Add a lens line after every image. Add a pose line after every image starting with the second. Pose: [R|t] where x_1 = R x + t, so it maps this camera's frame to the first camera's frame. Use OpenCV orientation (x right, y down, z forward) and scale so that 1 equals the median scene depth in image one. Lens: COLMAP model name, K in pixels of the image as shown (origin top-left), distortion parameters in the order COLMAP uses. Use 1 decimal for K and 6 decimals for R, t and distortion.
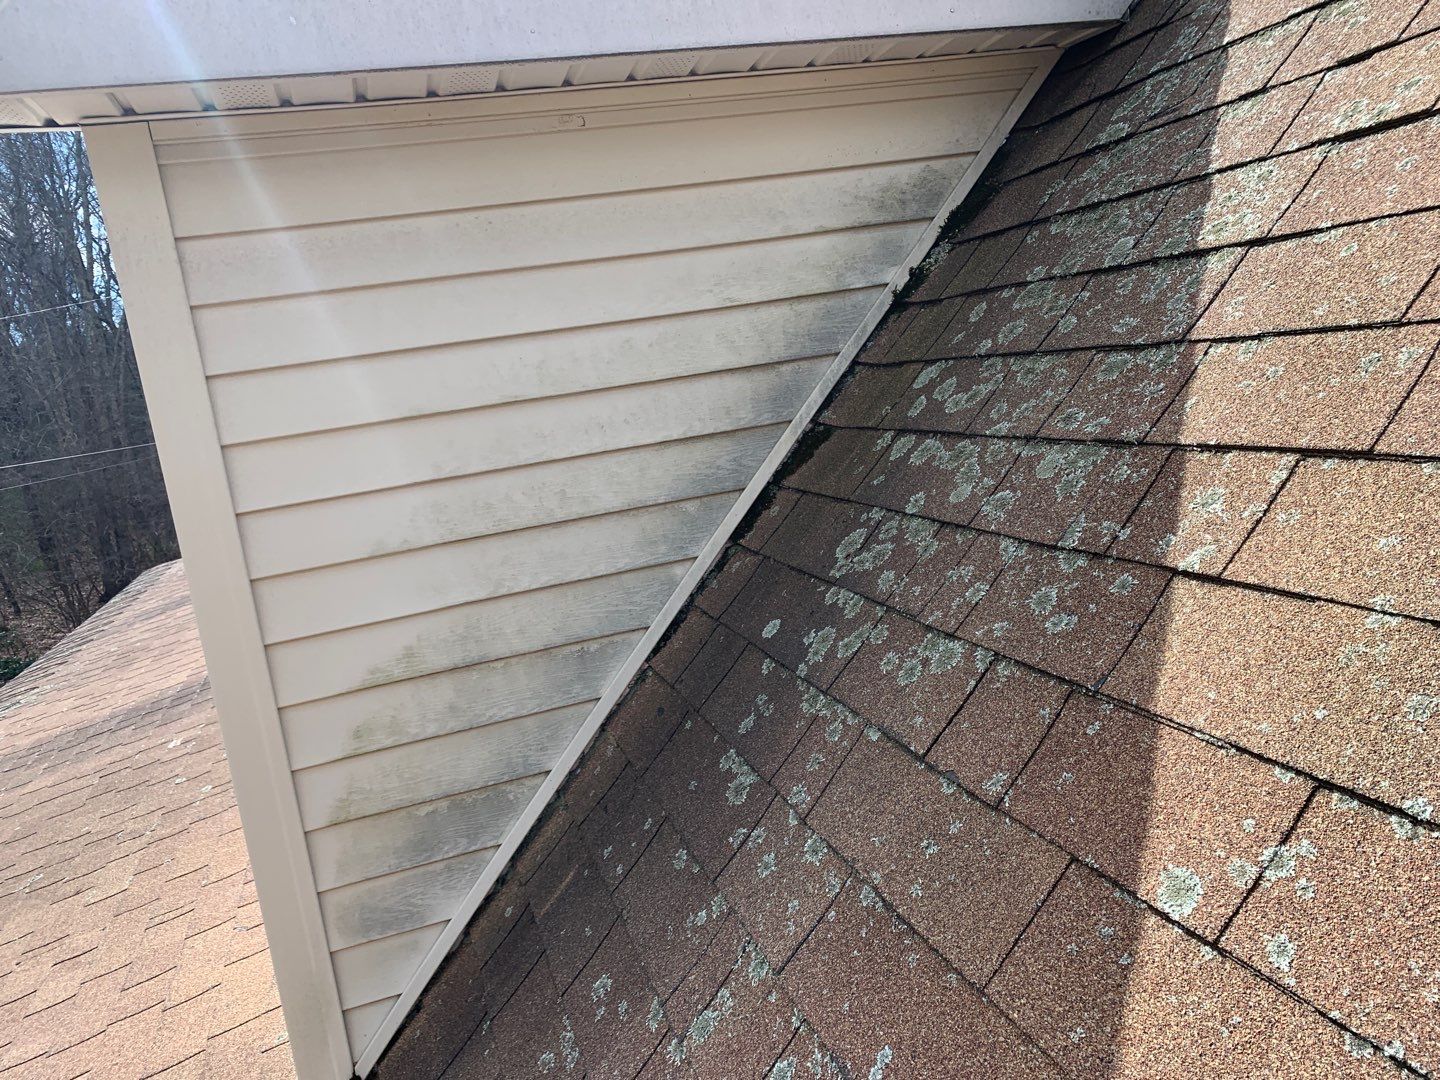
lens RADIAL K [[1094.9, 0, 720.9], [0, 1094.9, 560.8], [0, 0, 1]] dist [0.066448, -0.102314]
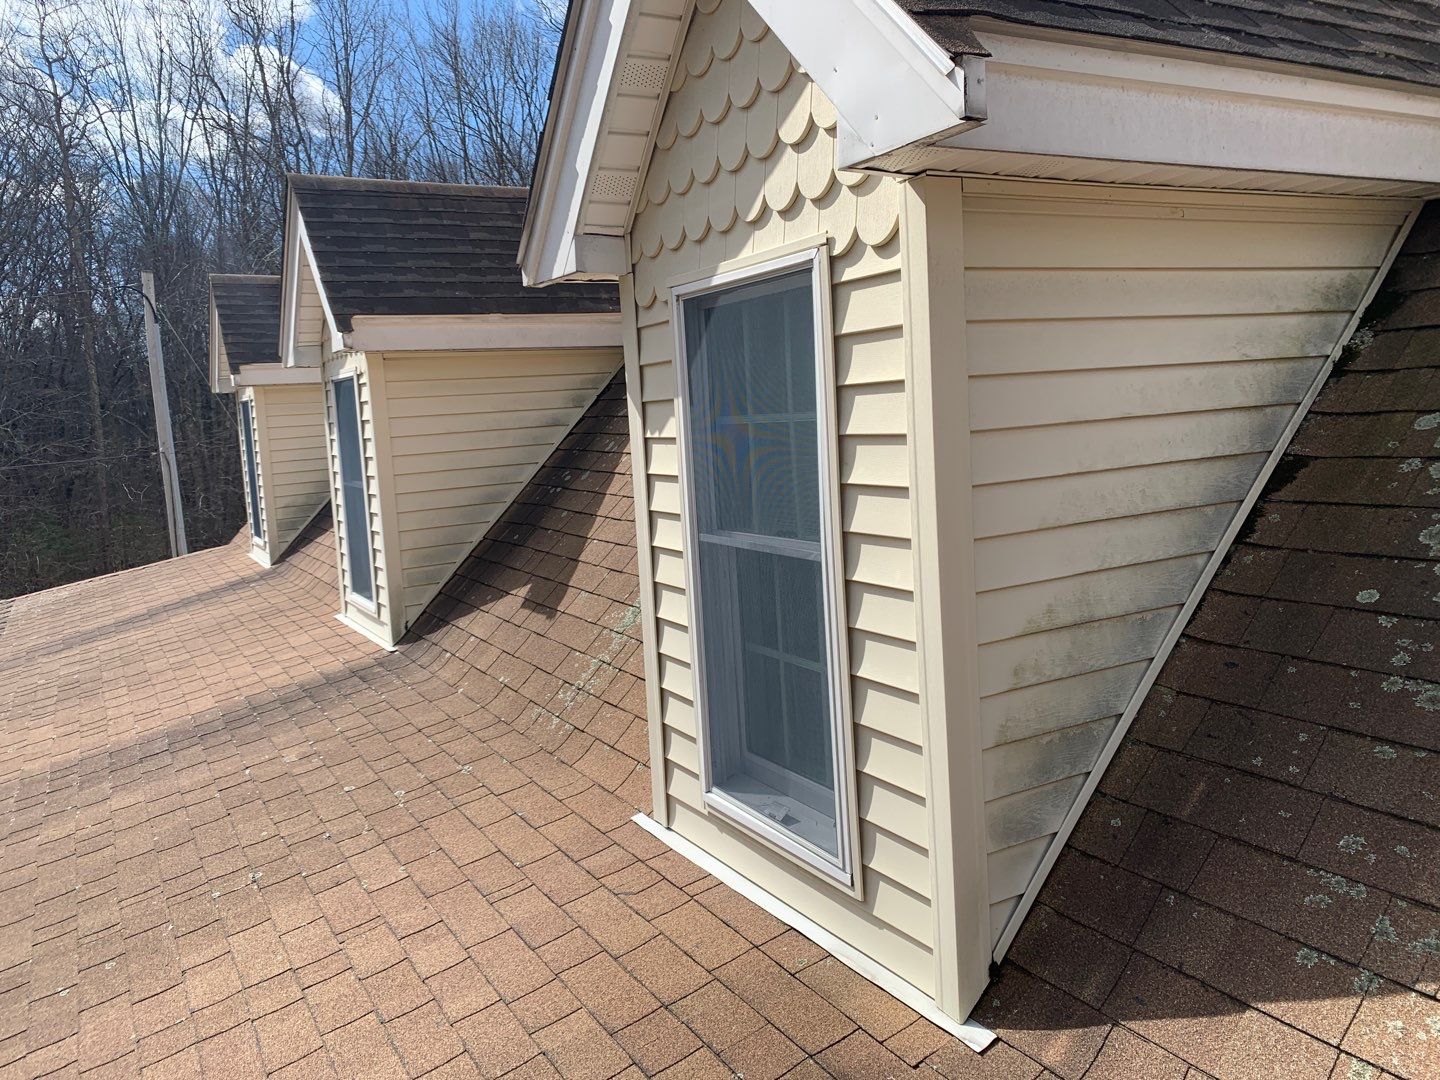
lens RADIAL K [[1095.3, 0, 720.0], [0, 1095.3, 540.0], [0, 0, 1]] dist [0.025665, -0.018864]
pose [[0.979118, 0.059886, 0.194270, -0.841446], [-0.041360, 0.994321, -0.098060, 0.134767], [-0.199039, 0.087977, 0.976035, -0.135815]]
